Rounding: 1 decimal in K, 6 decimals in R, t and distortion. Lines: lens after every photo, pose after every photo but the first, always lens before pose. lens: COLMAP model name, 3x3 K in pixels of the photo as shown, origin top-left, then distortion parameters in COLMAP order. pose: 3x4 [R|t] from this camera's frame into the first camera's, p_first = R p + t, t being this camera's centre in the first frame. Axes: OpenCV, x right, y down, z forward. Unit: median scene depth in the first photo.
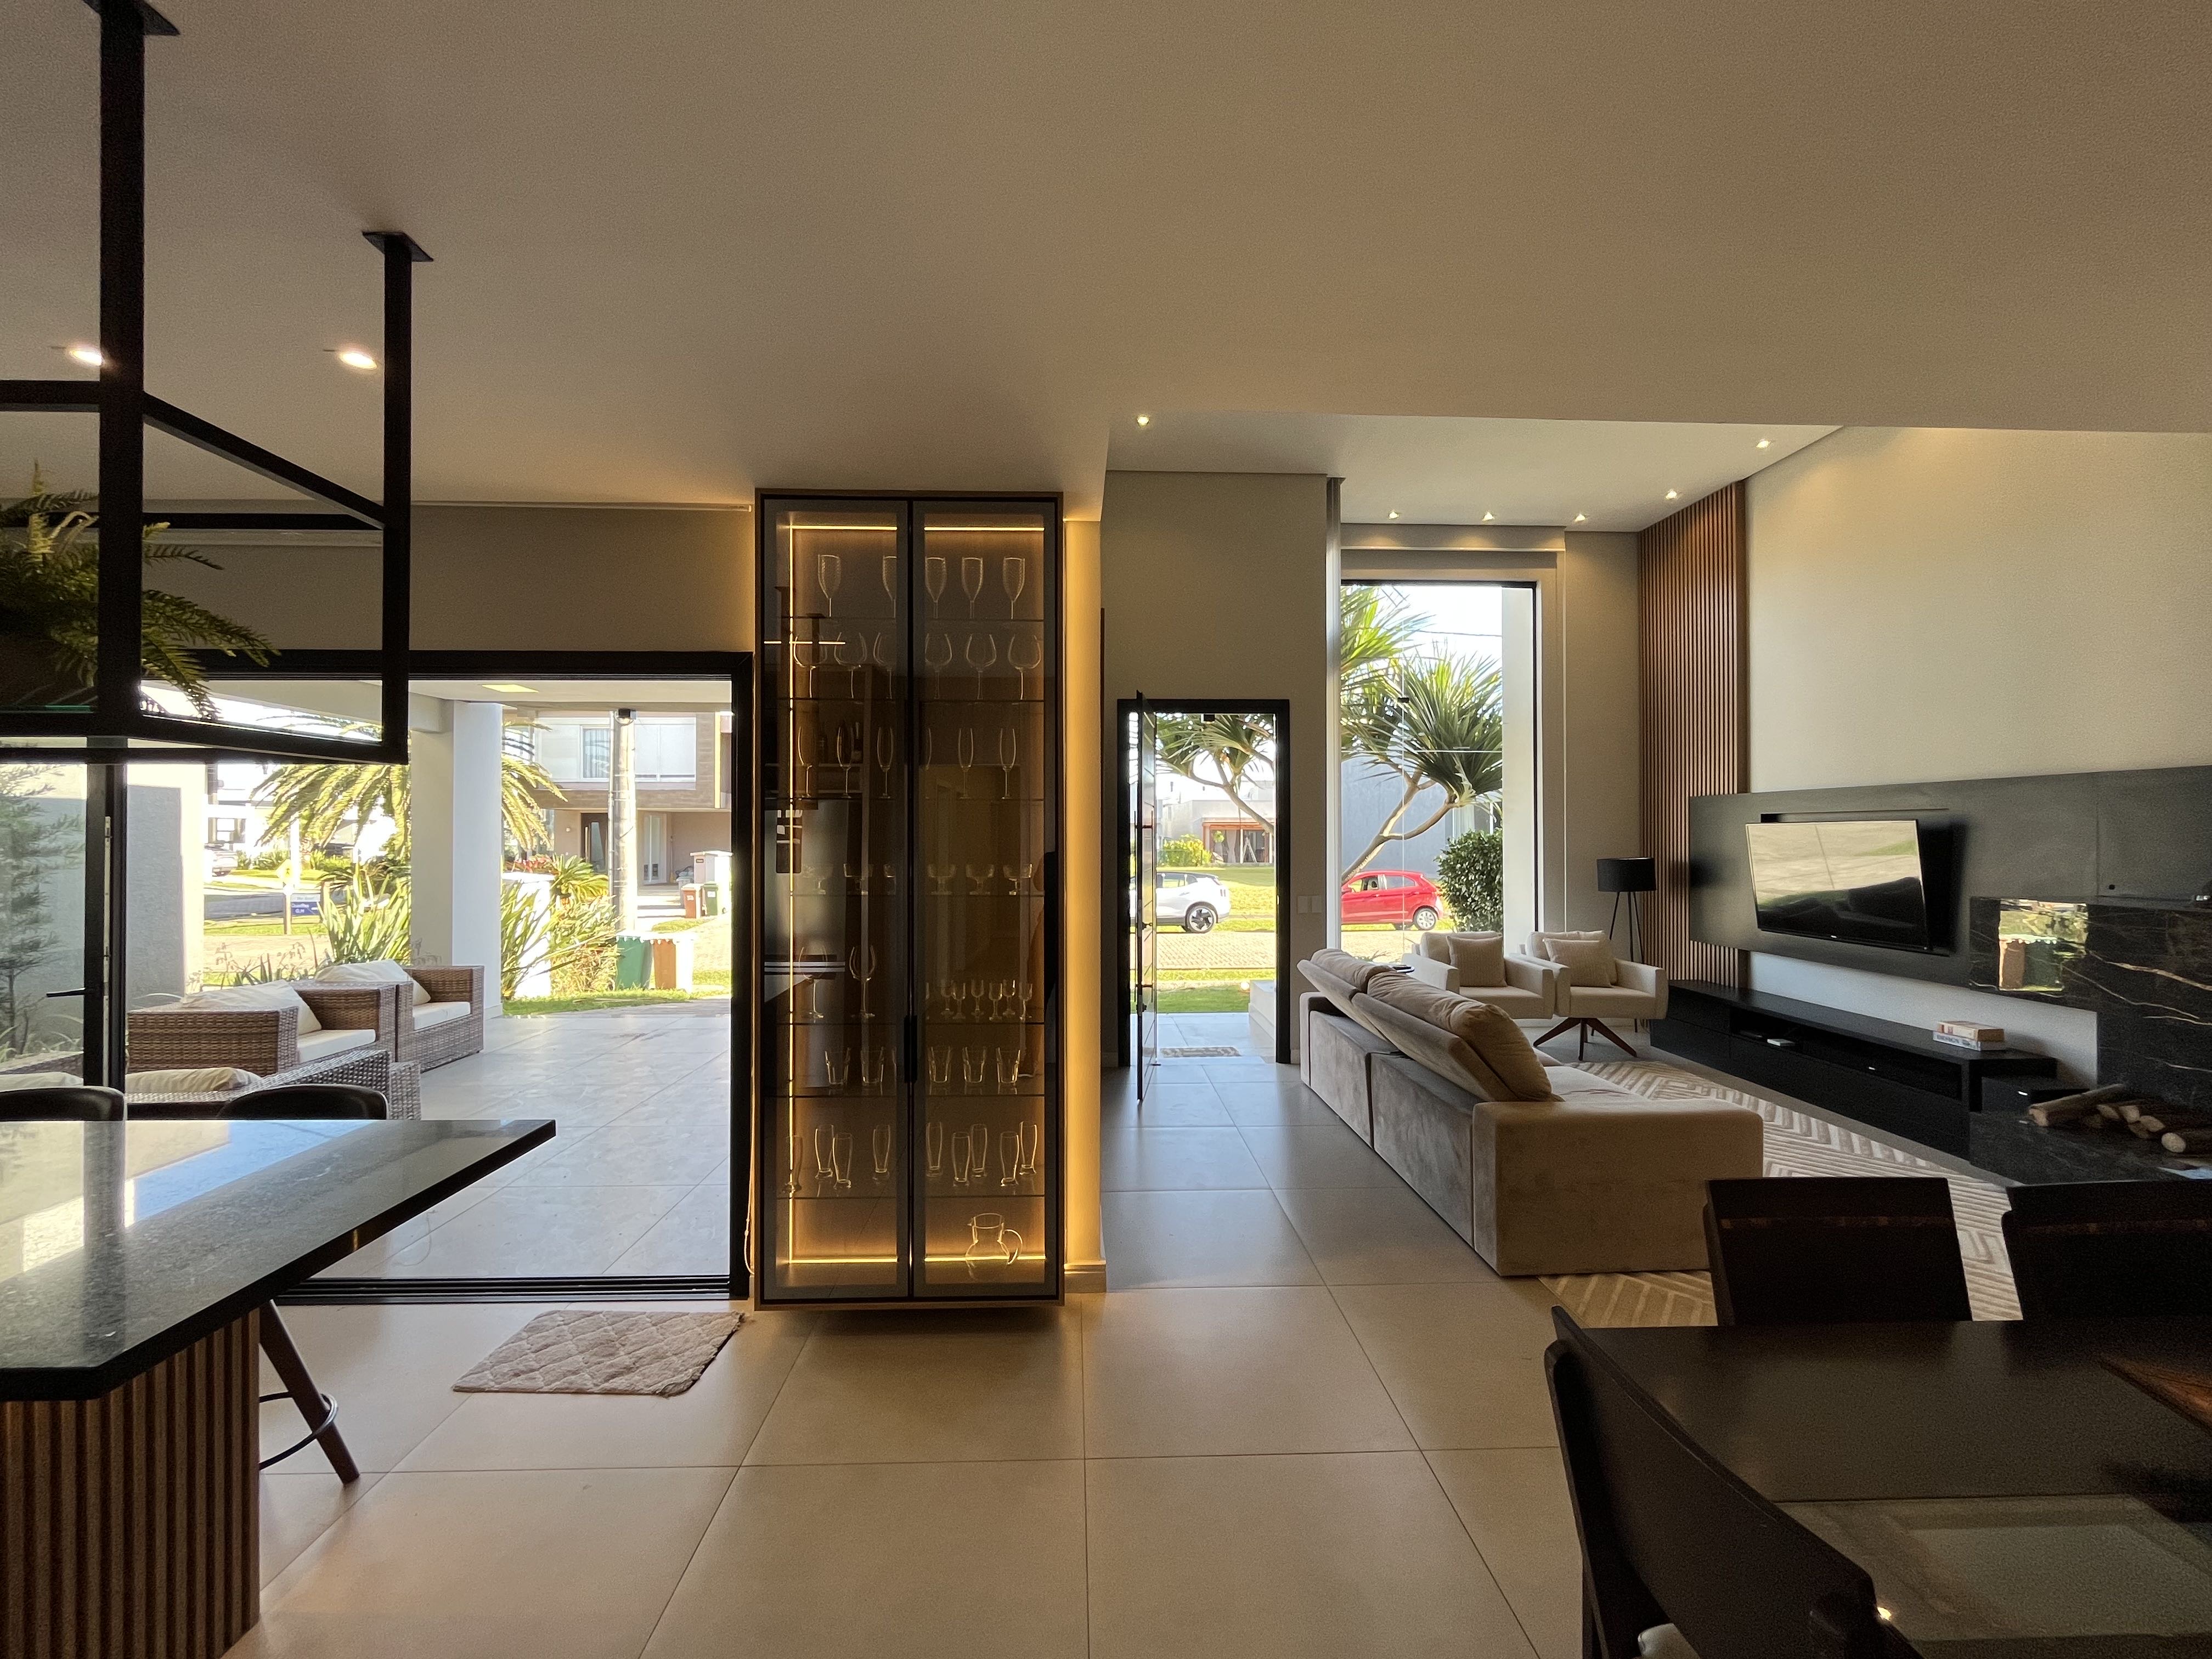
lens RADIAL K [[903.0, 0, 1099.9], [0, 903.0, 829.4], [0, 0, 1]] dist [-0.003498, -0.000095]
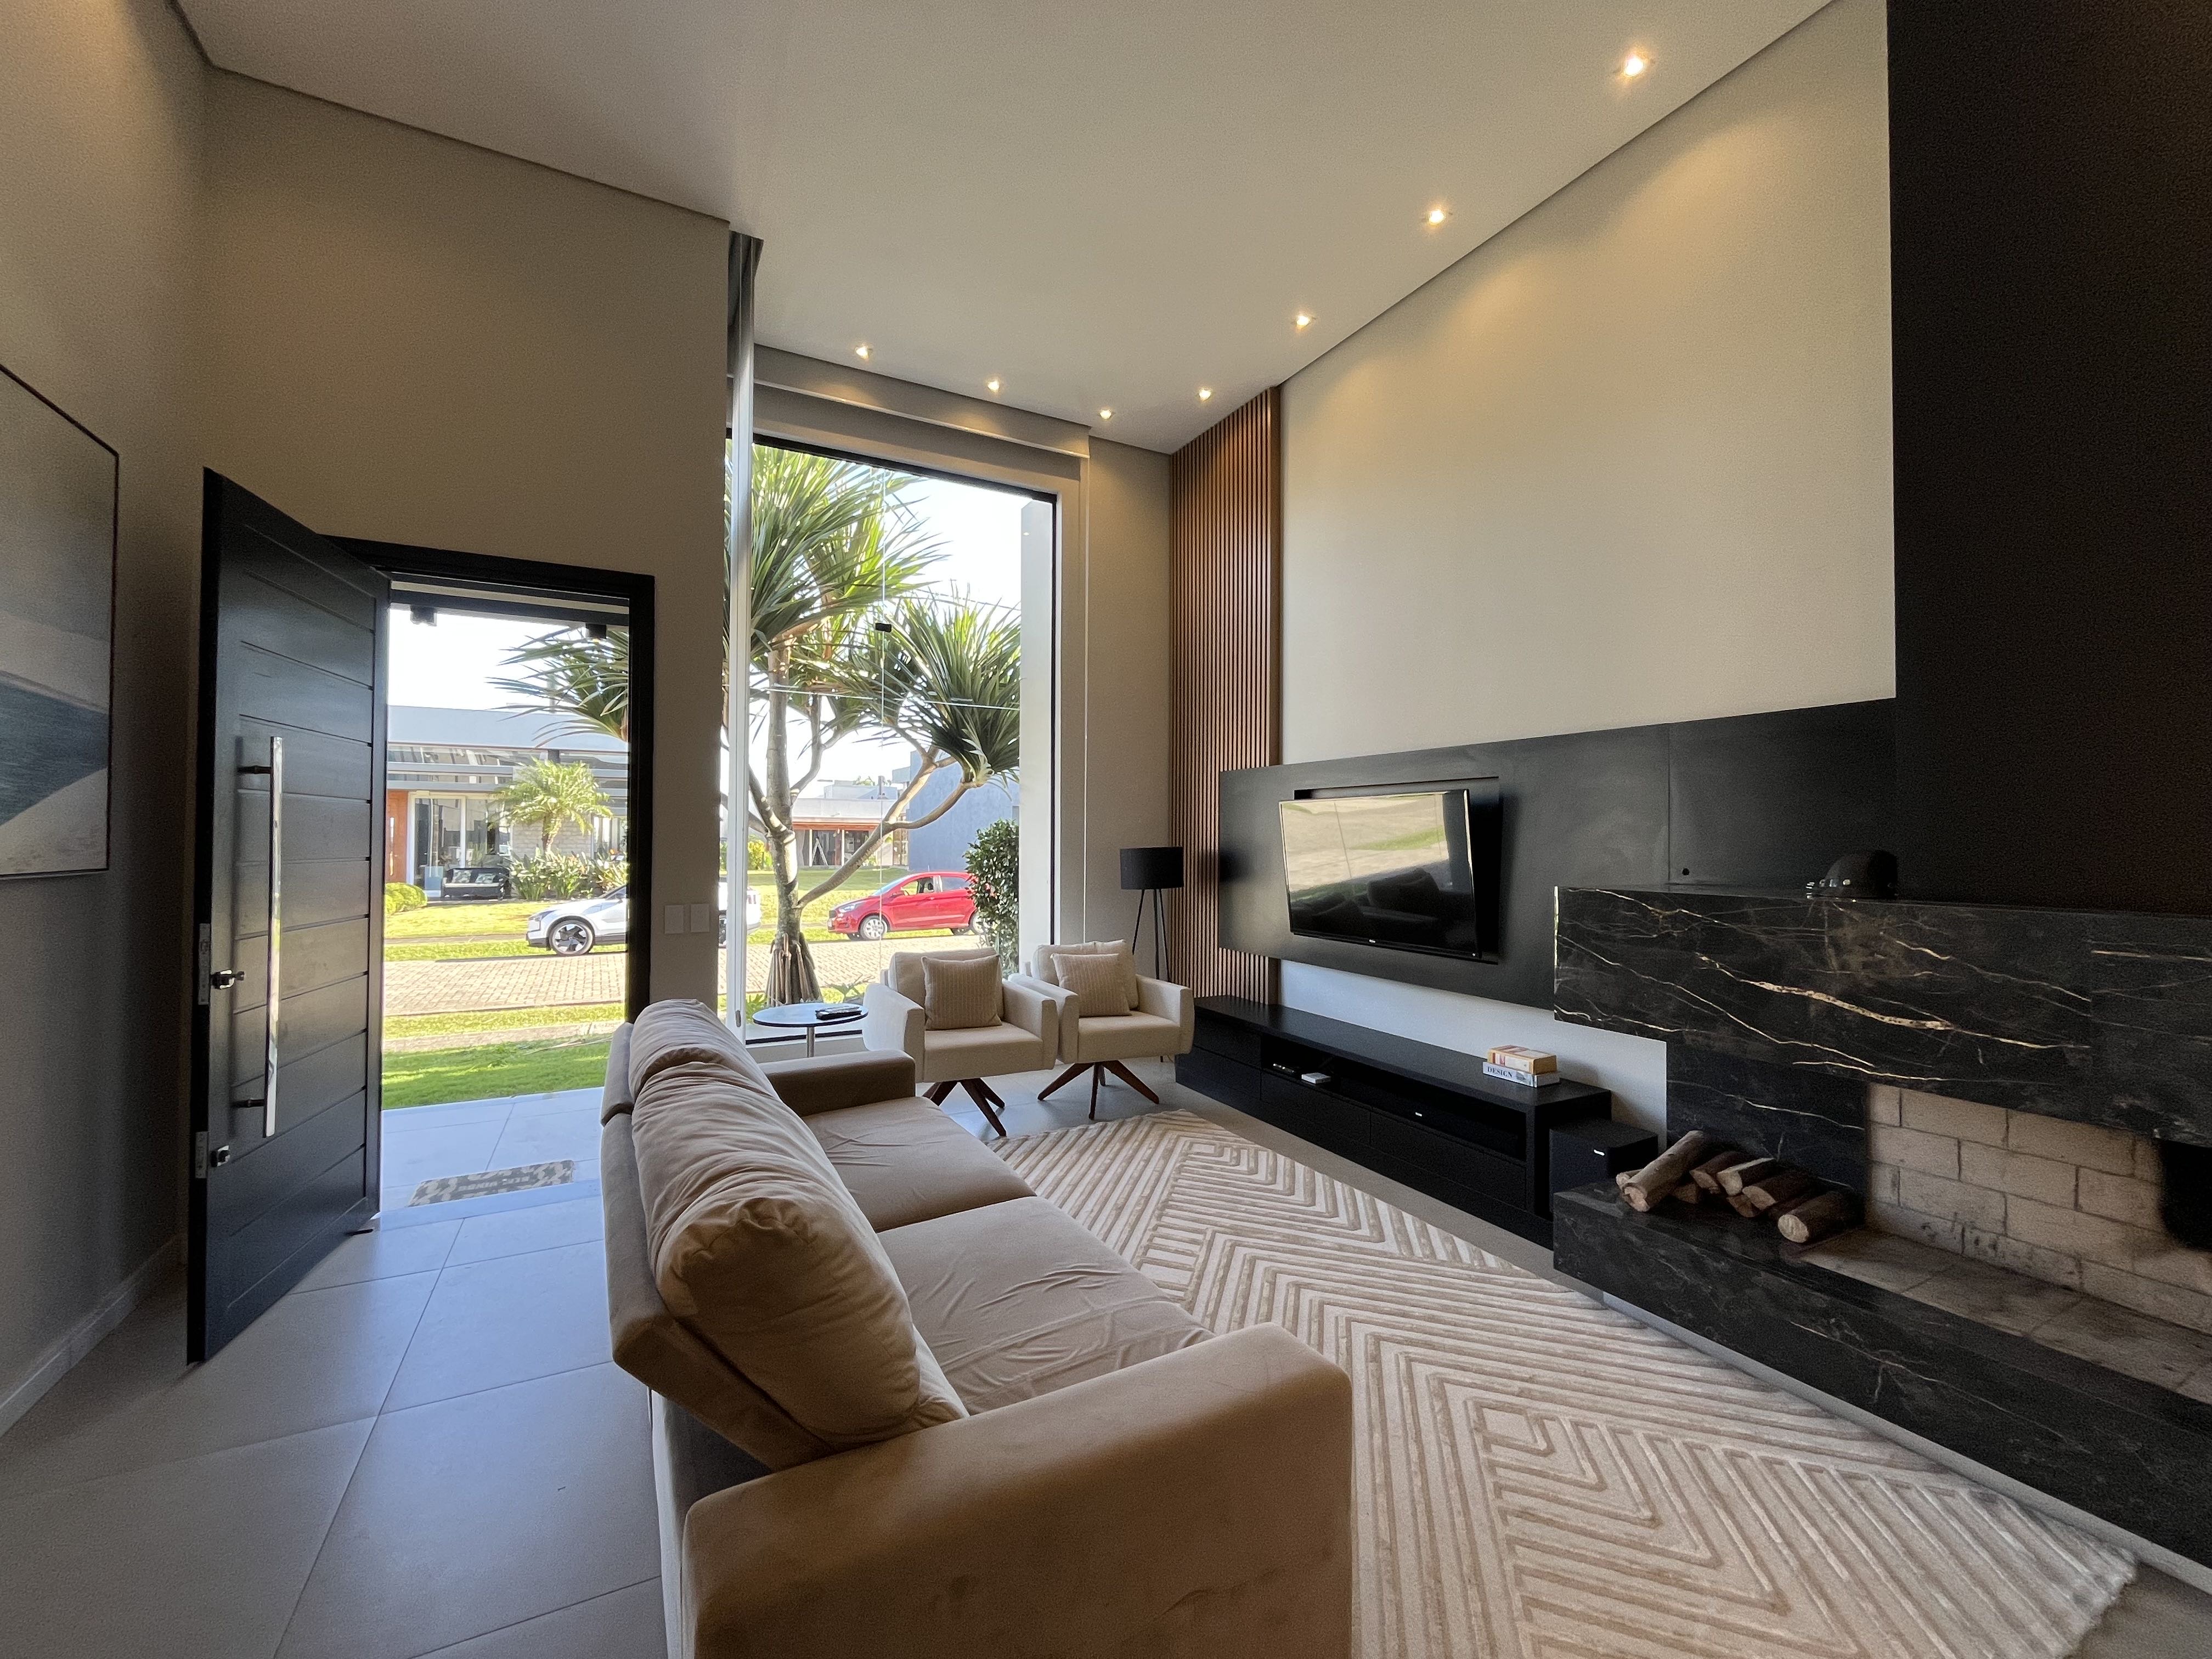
lens RADIAL K [[903.0, 0, 1100.4], [0, 903.0, 830.8], [0, 0, 1]] dist [-0.003498, -0.000095]
pose [[0.901298, 0.010685, 0.433068, 0.217083], [-0.009610, 0.999943, -0.004673, 0.023873], [-0.433093, 0.000050, 0.901349, 0.331818]]
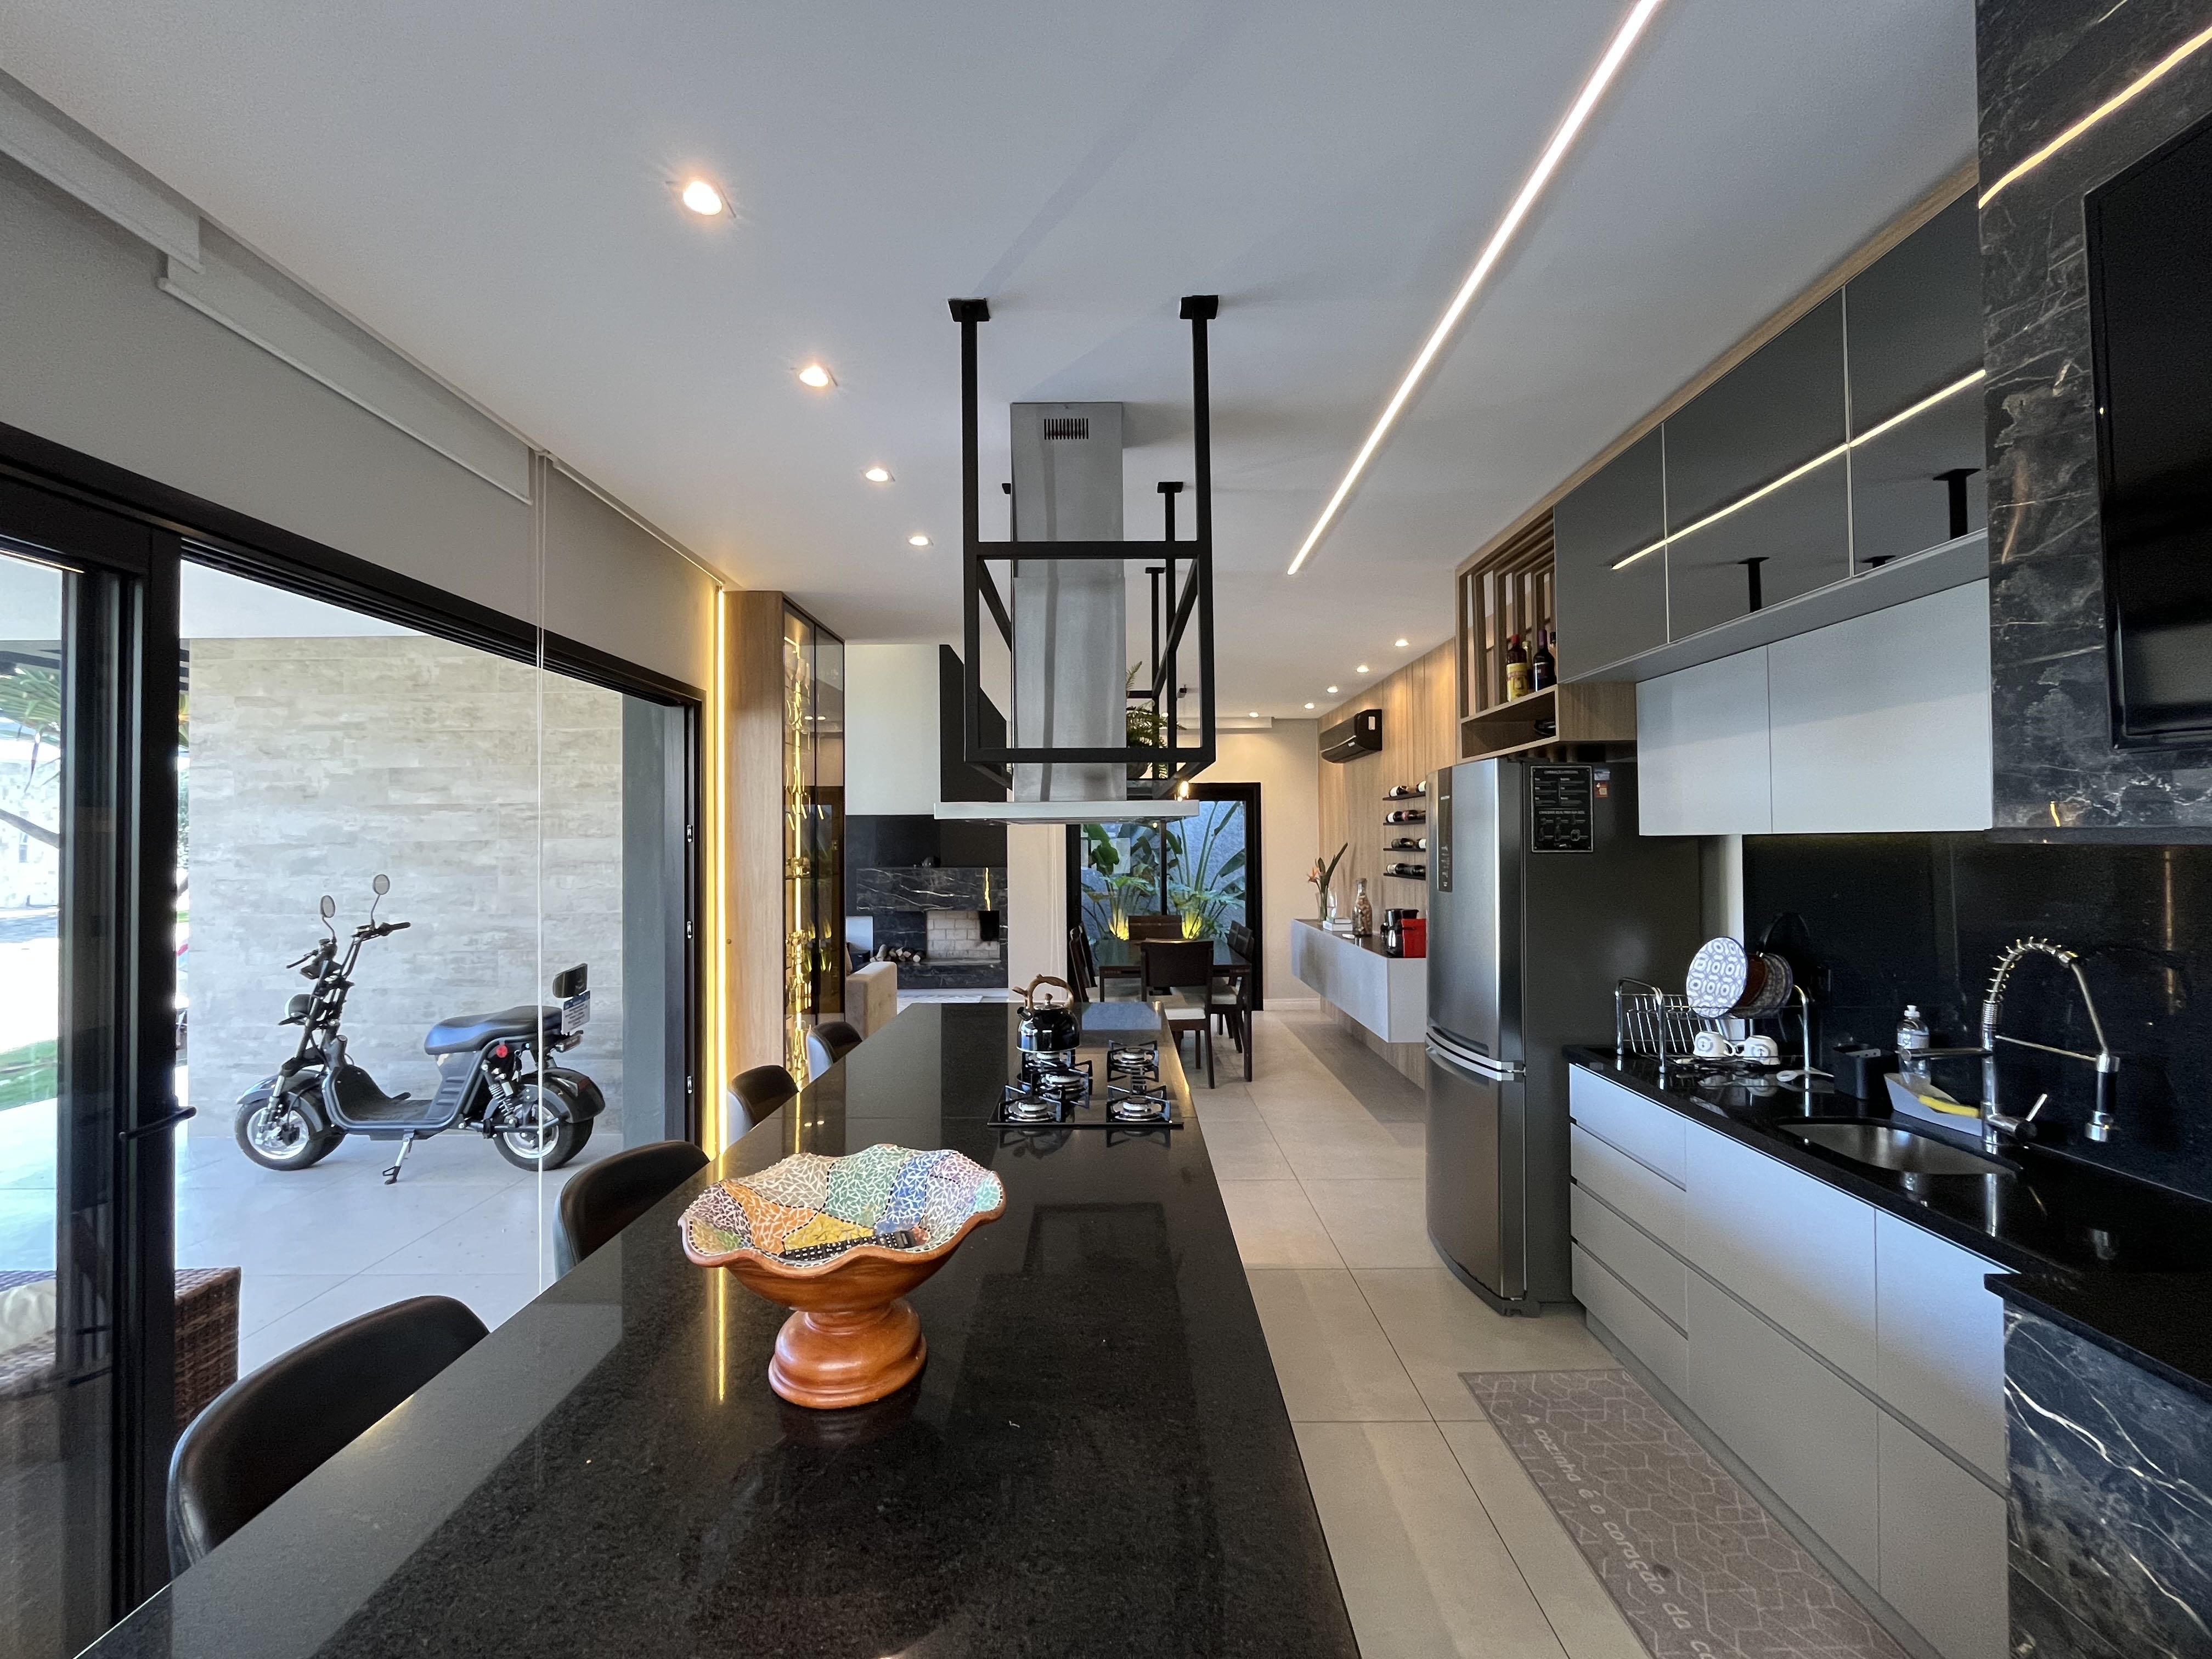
lens RADIAL K [[903.0, 0, 1101.1], [0, 903.0, 831.1], [0, 0, 1]] dist [-0.003498, -0.000095]
pose [[0.039089, 0.013707, 0.999142, -0.794777], [-0.000169, 0.999906, -0.013711, 0.006937], [-0.999236, 0.000367, 0.039088, 0.199662]]
